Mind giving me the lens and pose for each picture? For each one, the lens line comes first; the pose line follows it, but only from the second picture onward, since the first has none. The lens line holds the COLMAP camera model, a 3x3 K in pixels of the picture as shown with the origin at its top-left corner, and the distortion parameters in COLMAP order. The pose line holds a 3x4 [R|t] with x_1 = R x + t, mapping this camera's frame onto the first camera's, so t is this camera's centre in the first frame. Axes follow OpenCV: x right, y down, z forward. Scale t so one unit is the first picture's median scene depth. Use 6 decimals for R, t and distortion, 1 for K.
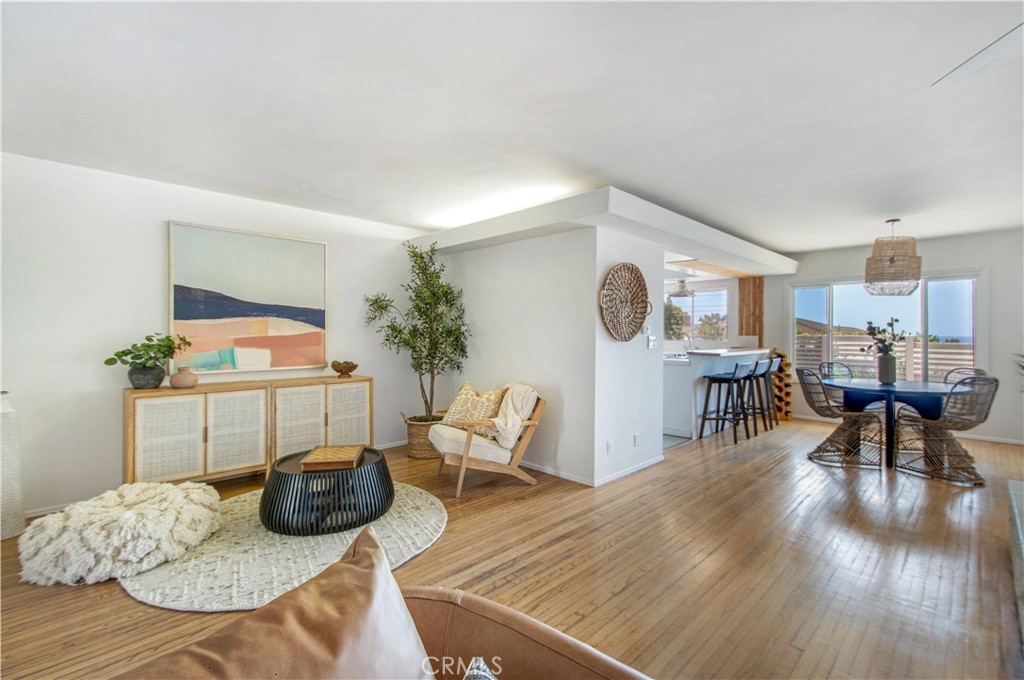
lens RADIAL K [[449.9, 0, 527.7], [0, 449.9, 338.0], [0, 0, 1]] dist [0.002193, -0.000018]
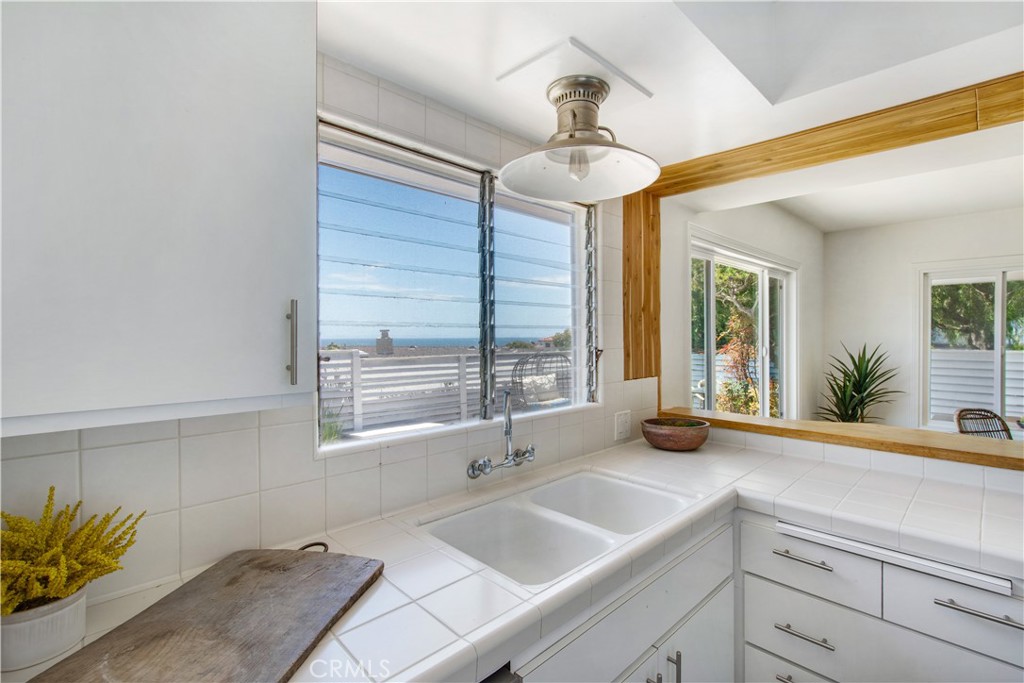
lens RADIAL K [[457.0, 0, 526.4], [0, 457.0, 340.3], [0, 0, 1]] dist [-0.000672, 0.000002]
pose [[-0.004427, -0.013488, 0.999899, 0.323017], [0.013811, 0.999813, 0.013548, -0.064504], [-0.999895, 0.013869, -0.004240, 1.939604]]
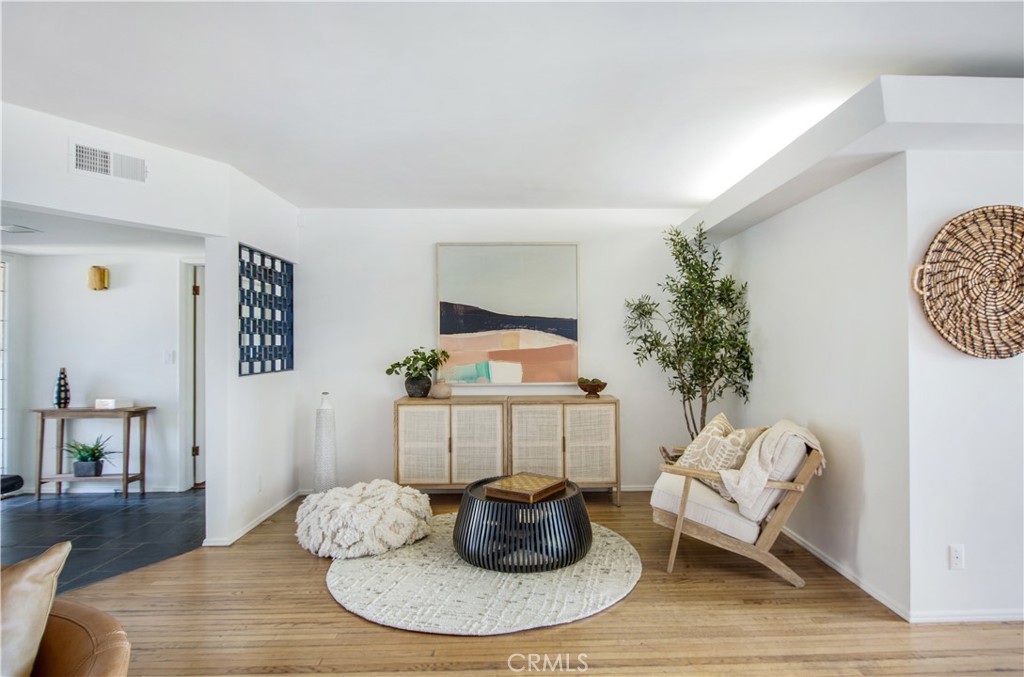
lens RADIAL K [[553.9, 0, 512.0], [0, 553.9, 338.5], [0, 0, 1]] dist [-0.000298, -0.000485]
pose [[0.727634, -0.015708, -0.685786, 0.246153], [0.000119, 0.999741, -0.022773, -0.000595], [0.685966, 0.016488, 0.727447, 0.157219]]
